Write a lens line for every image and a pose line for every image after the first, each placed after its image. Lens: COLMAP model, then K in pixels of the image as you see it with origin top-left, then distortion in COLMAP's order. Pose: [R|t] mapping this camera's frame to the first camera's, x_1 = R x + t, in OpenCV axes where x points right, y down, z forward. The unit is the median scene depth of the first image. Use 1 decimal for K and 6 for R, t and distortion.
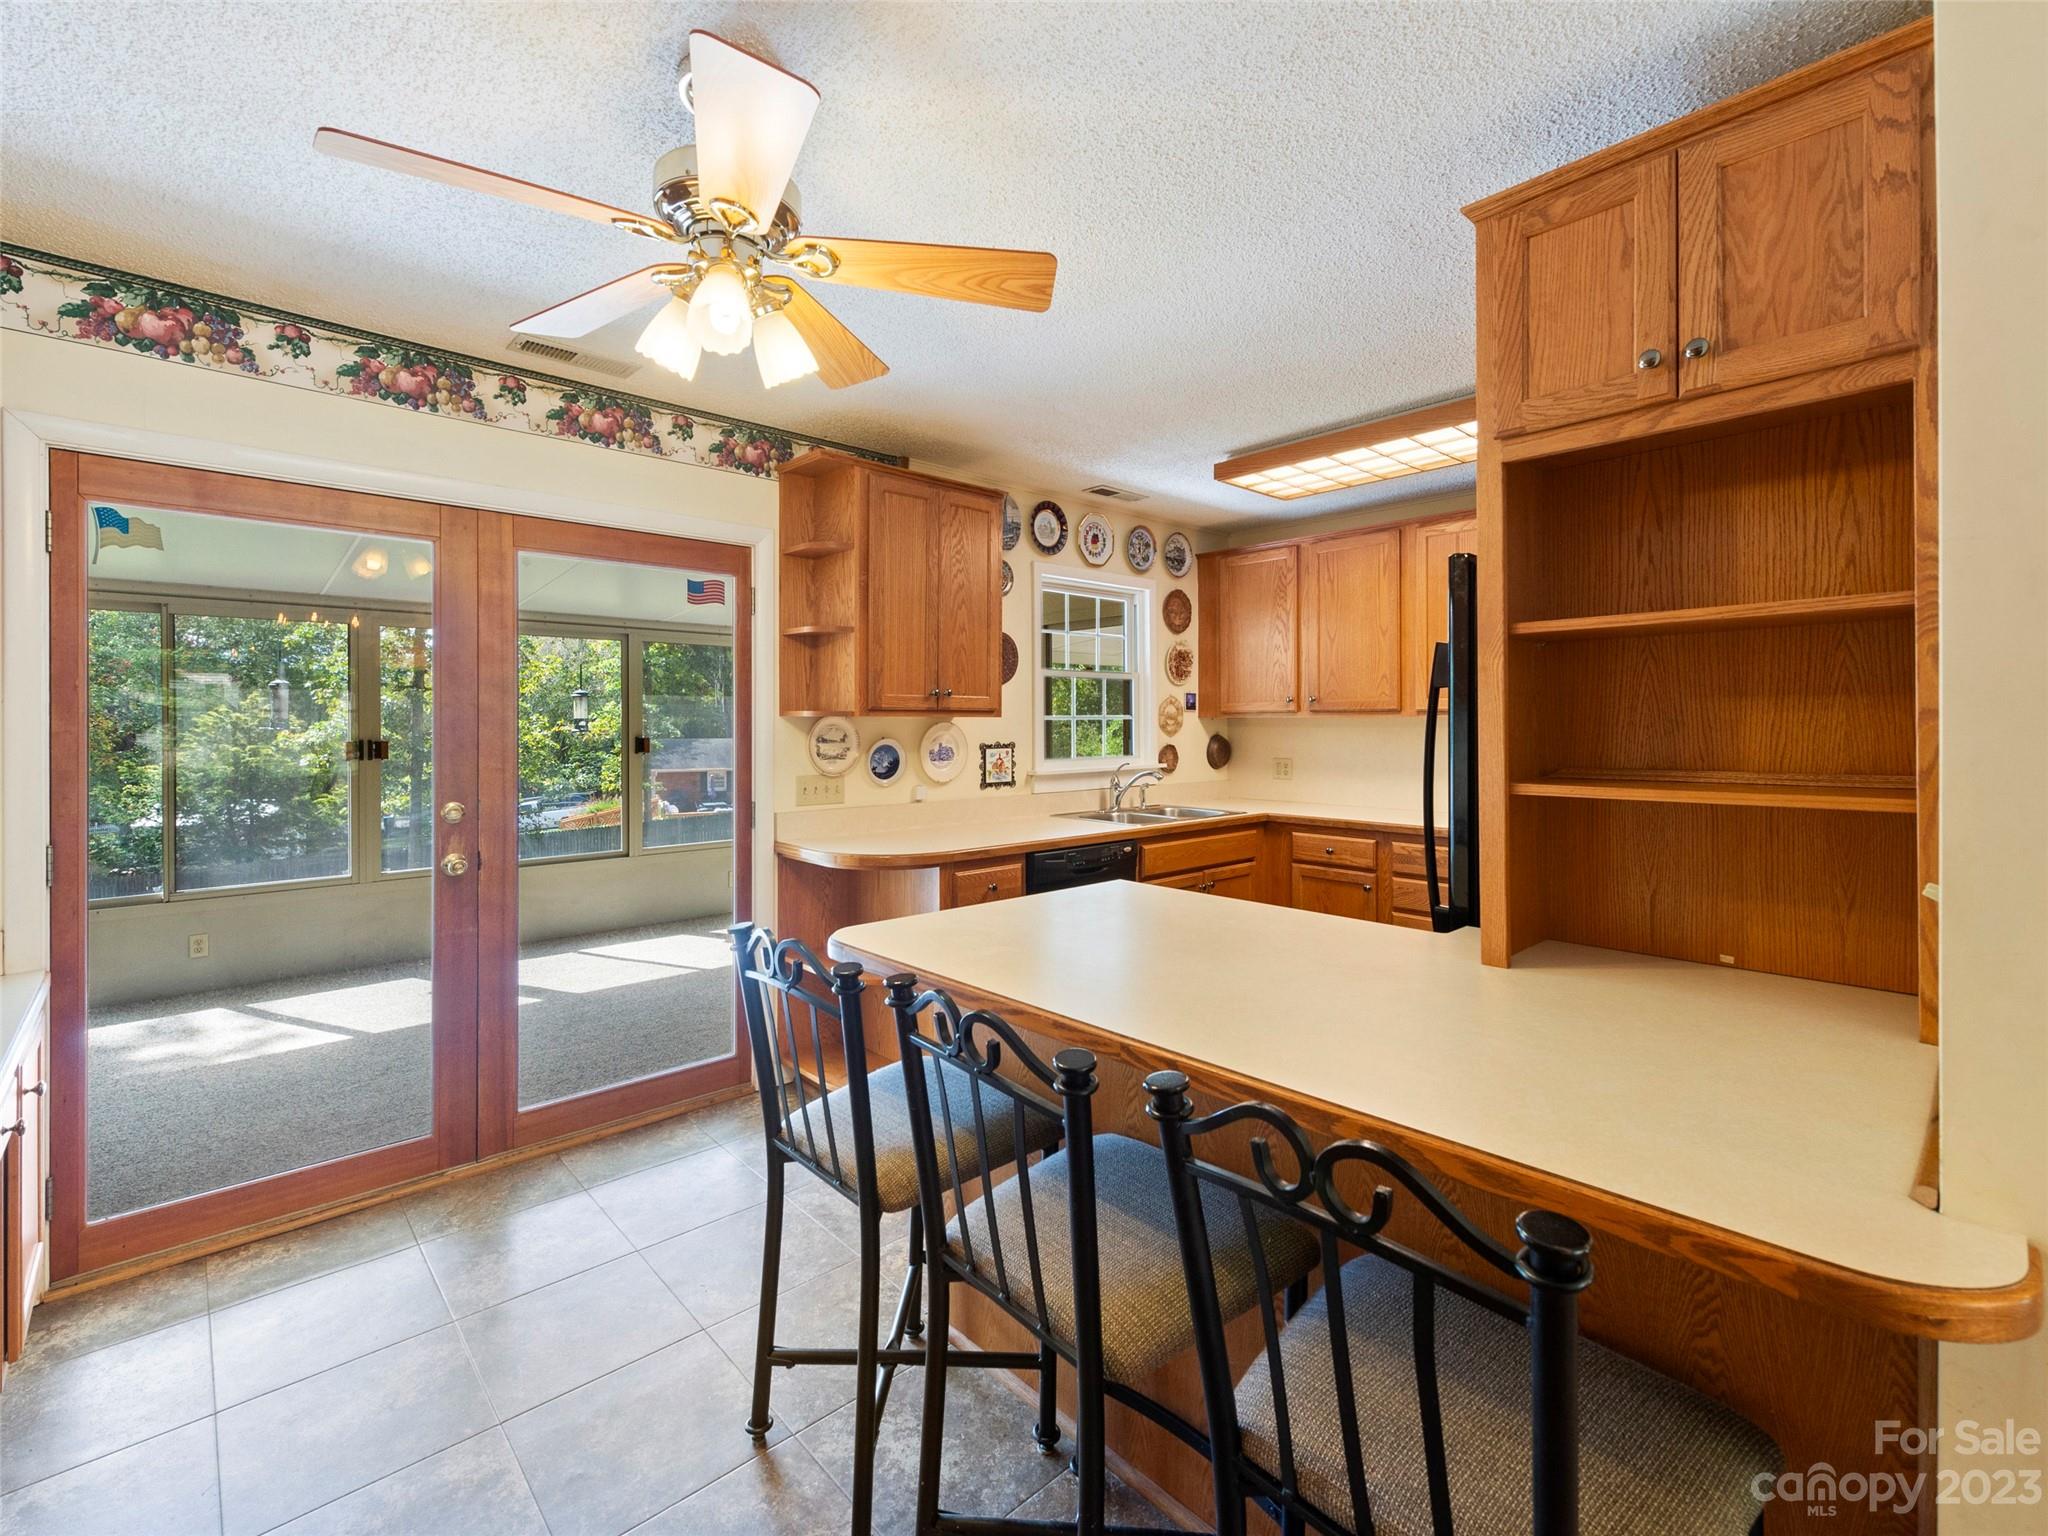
lens RADIAL K [[914.4, 0, 1024.2], [0, 914.4, 721.6], [0, 0, 1]] dist [0.001177, -0.000211]
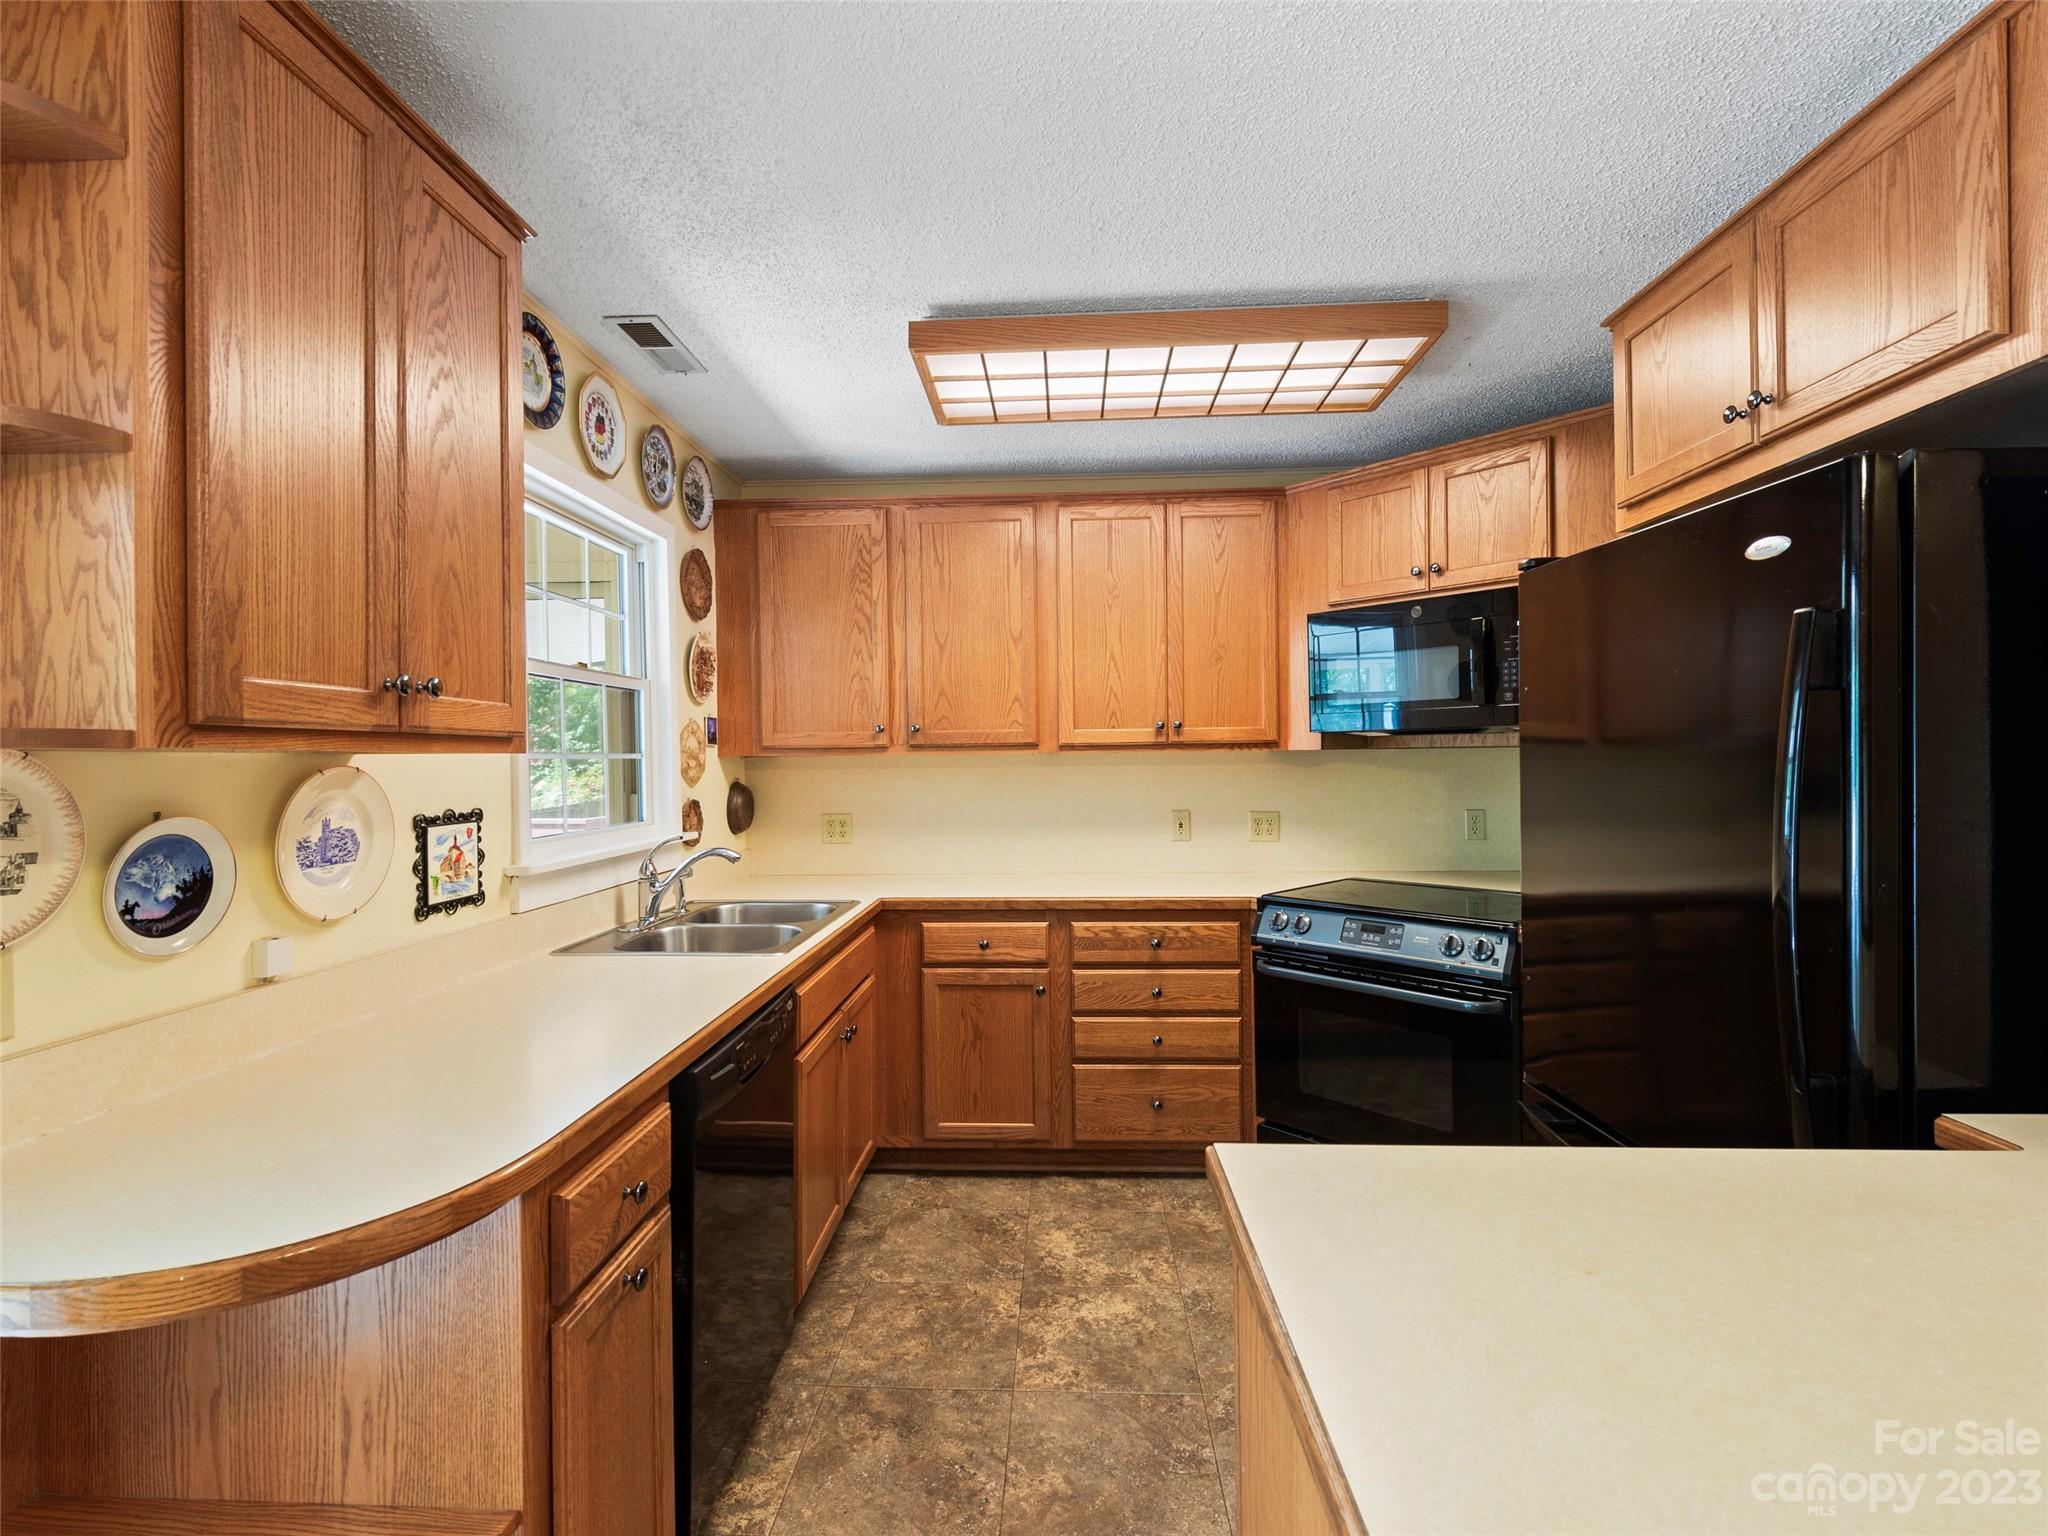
lens RADIAL K [[946.4, 0, 1024.0], [0, 946.4, 768.0], [0, 0, 1]] dist [0.002176, -0.000318]
pose [[0.707961, -0.012449, 0.706142, -0.164873], [0.009070, 0.999922, 0.008535, 0.000310], [-0.706194, 0.000363, 0.708019, 0.495220]]
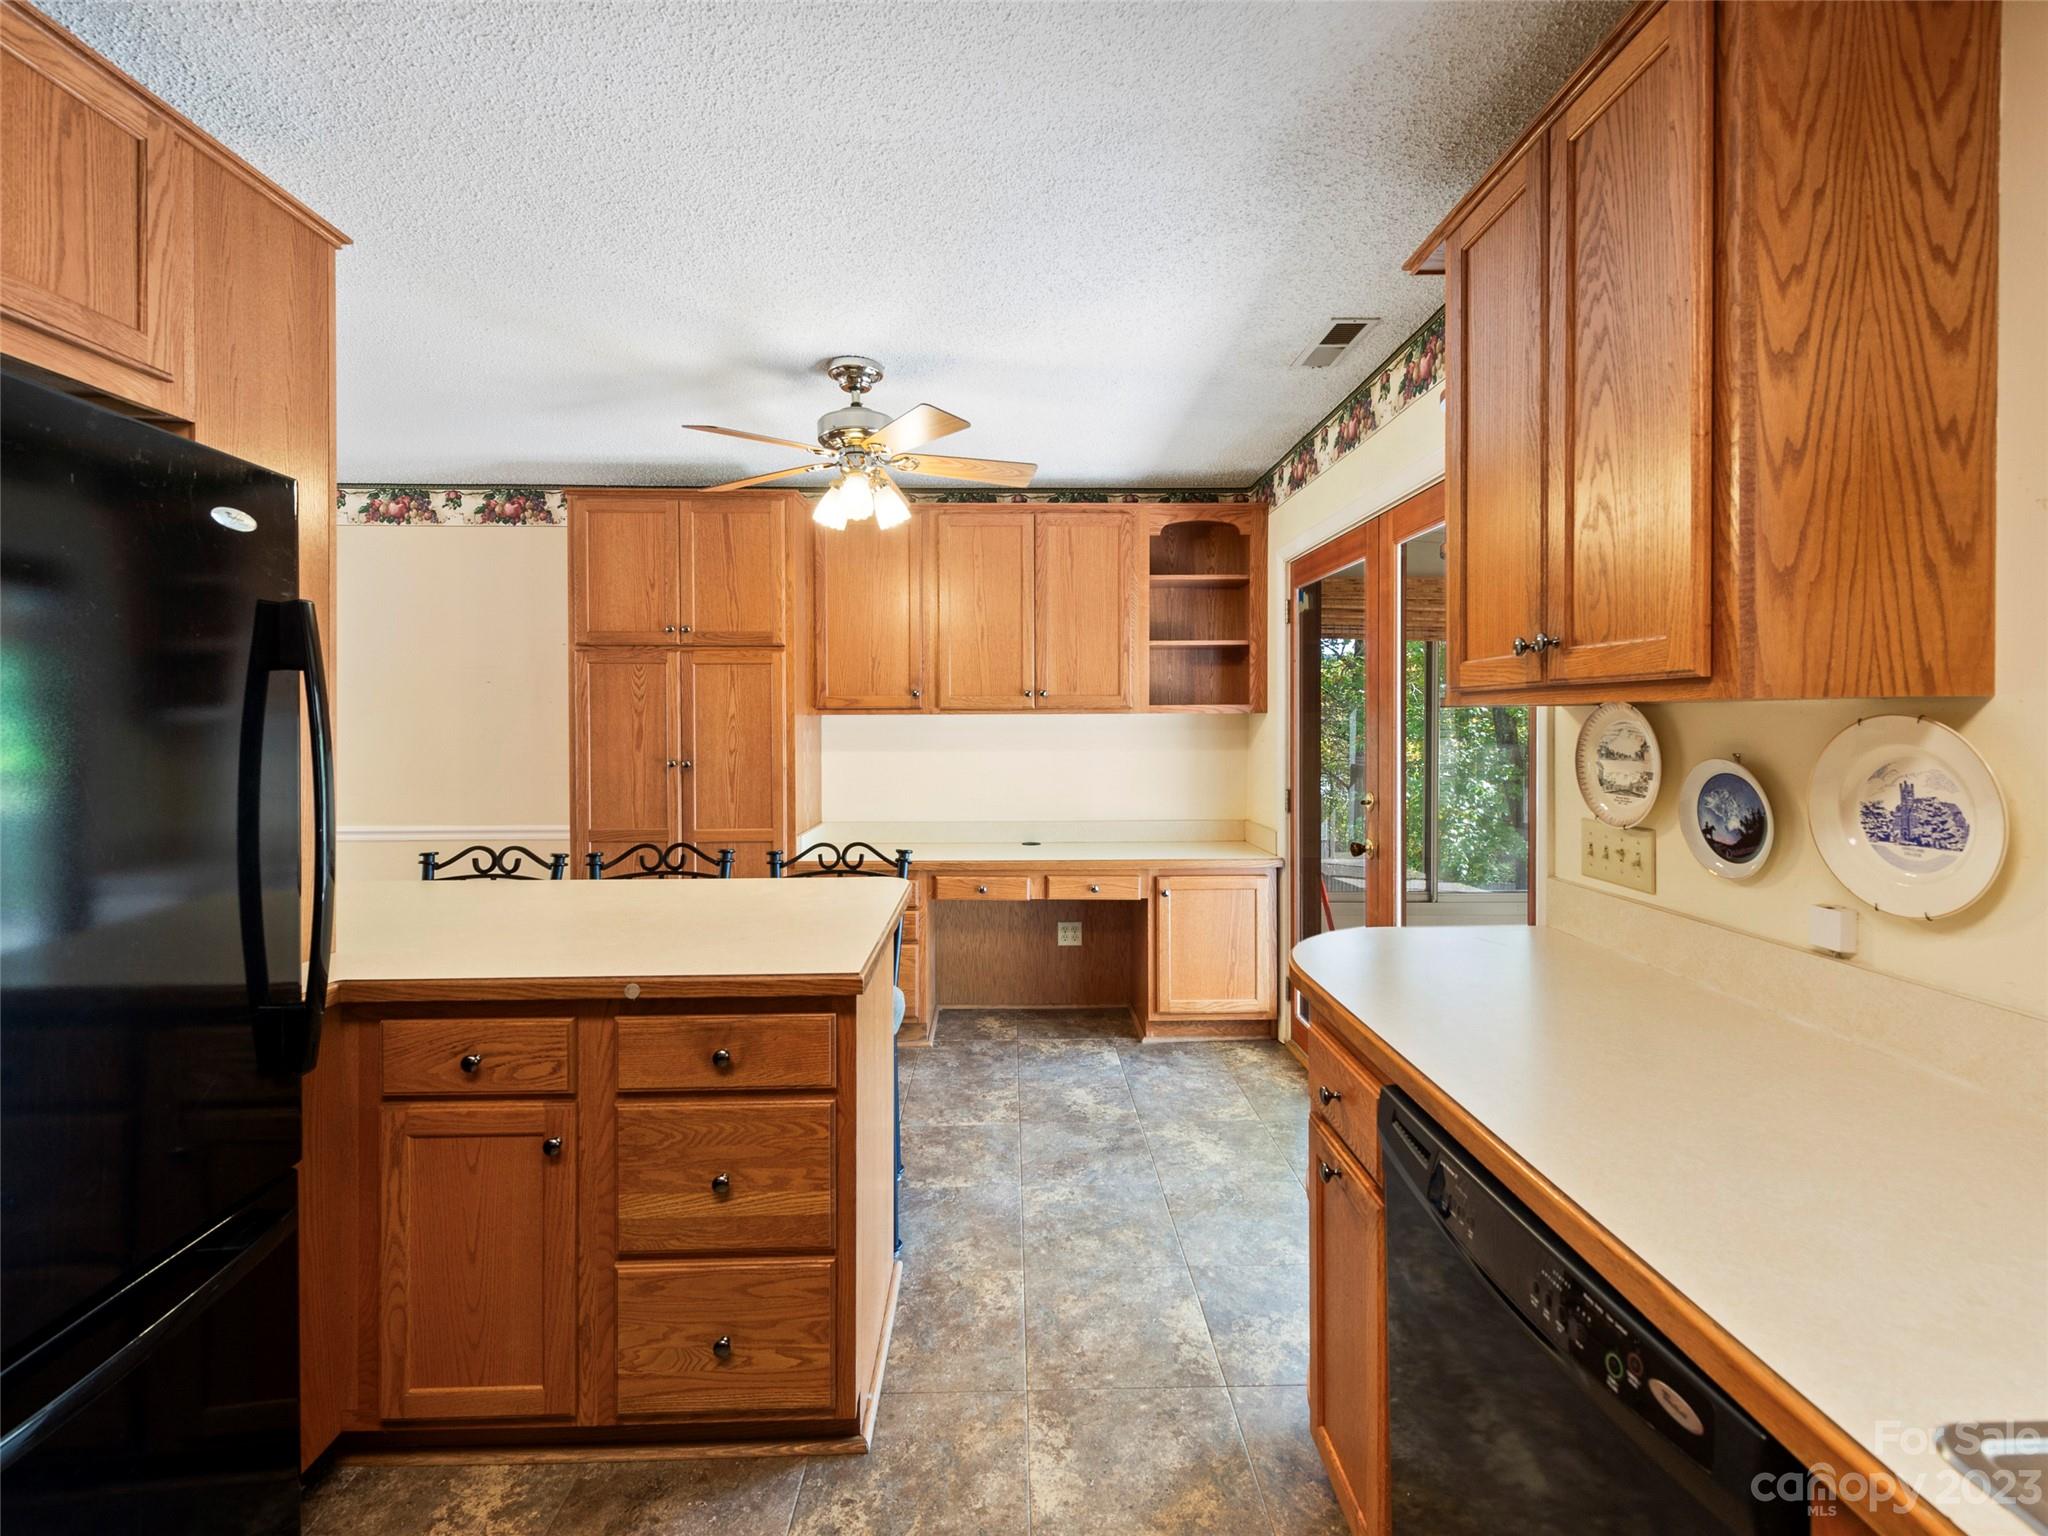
lens RADIAL K [[906.1, 0, 1017.5], [0, 906.1, 734.0], [0, 0, 1]] dist [0.018744, -0.008308]
pose [[-0.666869, 0.014074, -0.745042, 0.321823], [0.006219, 0.999892, 0.013321, 0.001138], [0.745149, 0.004250, -0.666885, 0.974424]]
